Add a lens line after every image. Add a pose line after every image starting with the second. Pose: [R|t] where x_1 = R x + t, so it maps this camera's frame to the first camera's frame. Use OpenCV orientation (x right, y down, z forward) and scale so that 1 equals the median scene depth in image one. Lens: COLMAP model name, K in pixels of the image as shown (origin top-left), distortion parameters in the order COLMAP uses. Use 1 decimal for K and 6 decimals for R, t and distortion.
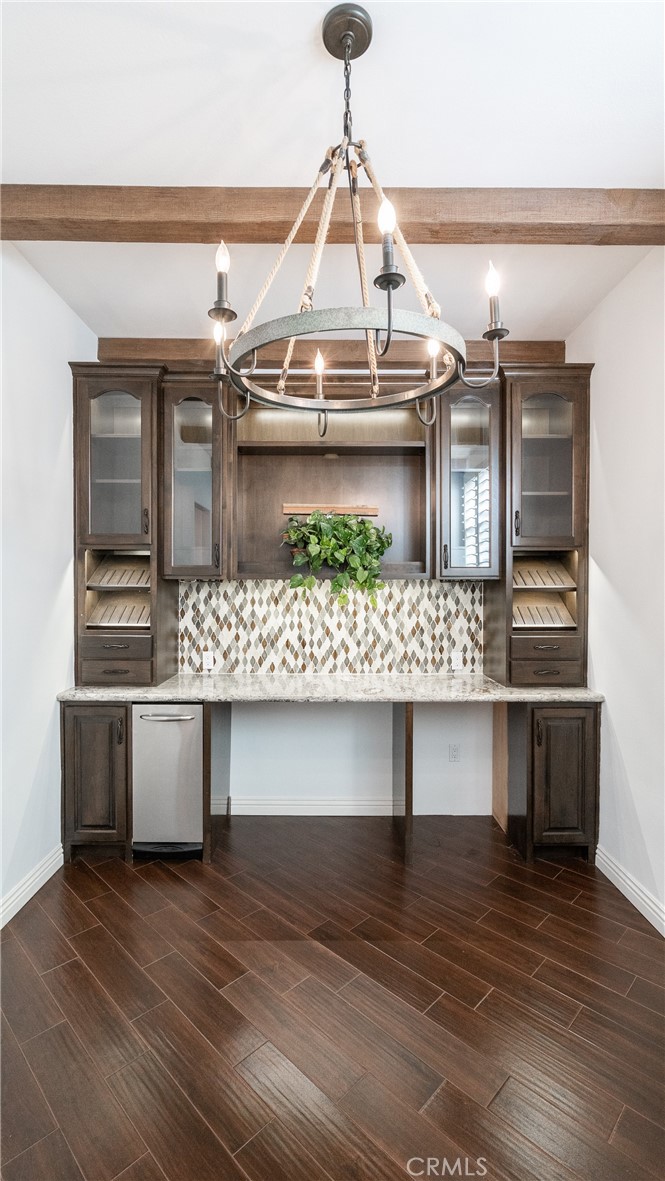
lens RADIAL K [[544.8, 0, 324.1], [0, 544.8, 593.3], [0, 0, 1]] dist [-0.007002, 0.003460]
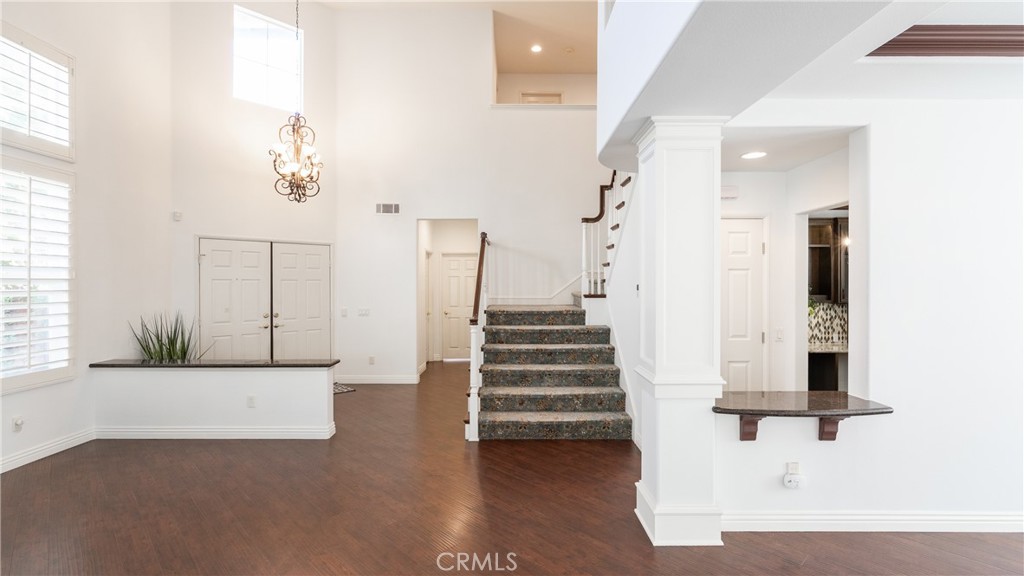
lens RADIAL K [[472.4, 0, 505.9], [0, 472.4, 286.3], [0, 0, 1]] dist [-0.007002, 0.003460]
pose [[0.999915, -0.003183, -0.012626, -1.101638], [0.002955, 0.999834, -0.018004, -0.059417], [0.012681, 0.017966, 0.999758, -0.979490]]
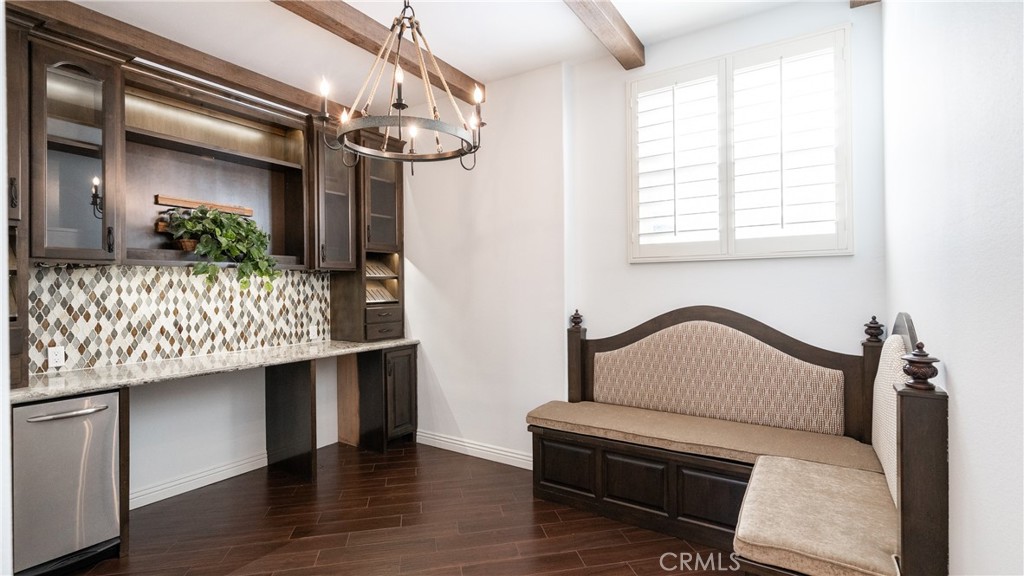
lens RADIAL K [[472.4, 0, 528.0], [0, 472.4, 288.5], [0, 0, 1]] dist [-0.007002, 0.003460]
pose [[0.527005, -0.010845, 0.849793, -0.458078], [0.028839, 0.999571, -0.005129, 0.038034], [-0.849373, 0.027210, 0.527092, -0.056266]]
